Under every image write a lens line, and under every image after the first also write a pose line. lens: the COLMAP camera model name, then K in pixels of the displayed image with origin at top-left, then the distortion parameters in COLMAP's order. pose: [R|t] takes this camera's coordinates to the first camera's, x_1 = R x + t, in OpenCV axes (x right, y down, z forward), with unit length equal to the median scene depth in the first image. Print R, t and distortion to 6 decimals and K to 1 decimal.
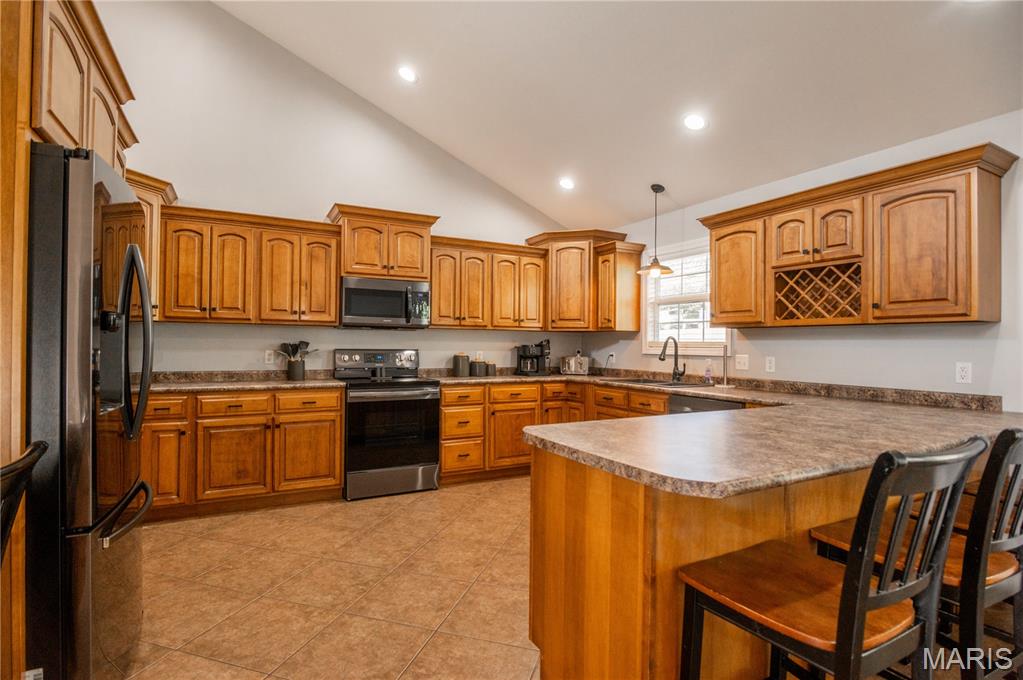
lens RADIAL K [[505.9, 0, 506.5], [0, 505.9, 341.3], [0, 0, 1]] dist [0.000767, 0.000630]
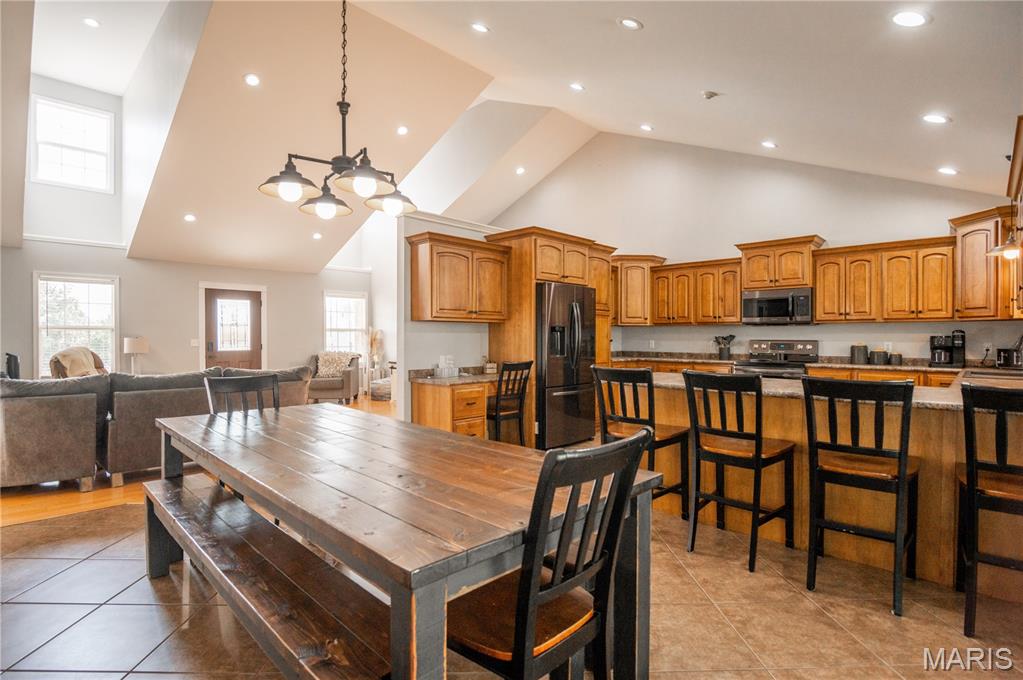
lens RADIAL K [[505.9, 0, 513.3], [0, 505.9, 342.7], [0, 0, 1]] dist [0.000767, 0.000630]
pose [[0.322701, 0.001248, -0.946500, 0.834551], [0.007317, 0.999966, 0.003813, 0.012415], [0.946473, -0.008156, 0.322681, -0.124910]]
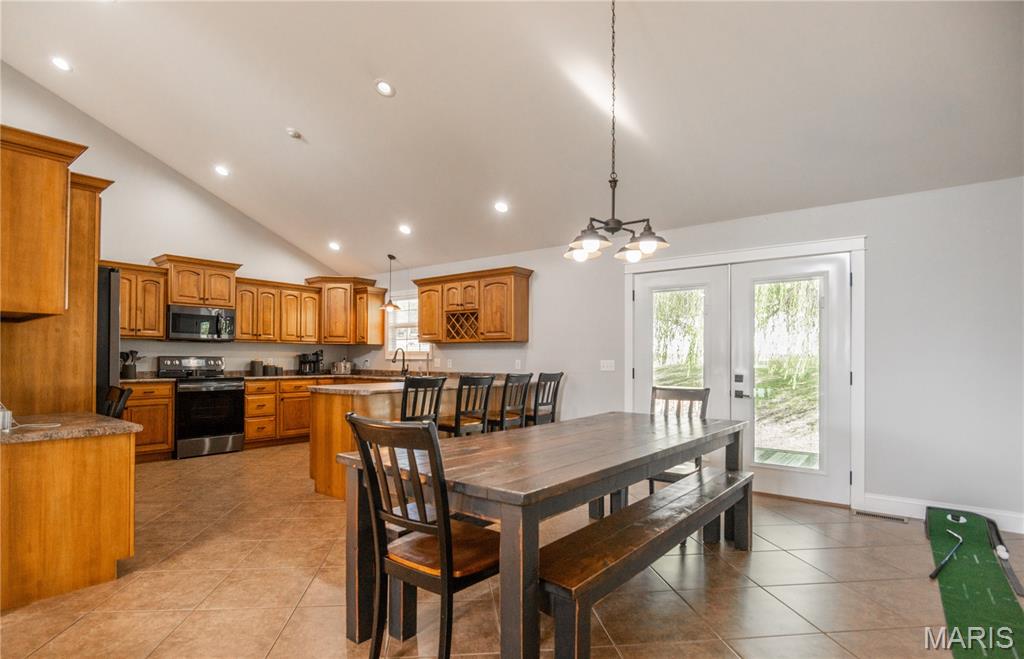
lens RADIAL K [[523.2, 0, 492.8], [0, 523.2, 355.5], [0, 0, 1]] dist [-0.007667, -0.000039]
pose [[0.925401, -0.001167, 0.378987, -0.036951], [0.000518, 0.999998, 0.001814, 0.011566], [-0.378988, -0.001482, 0.925400, -0.664213]]
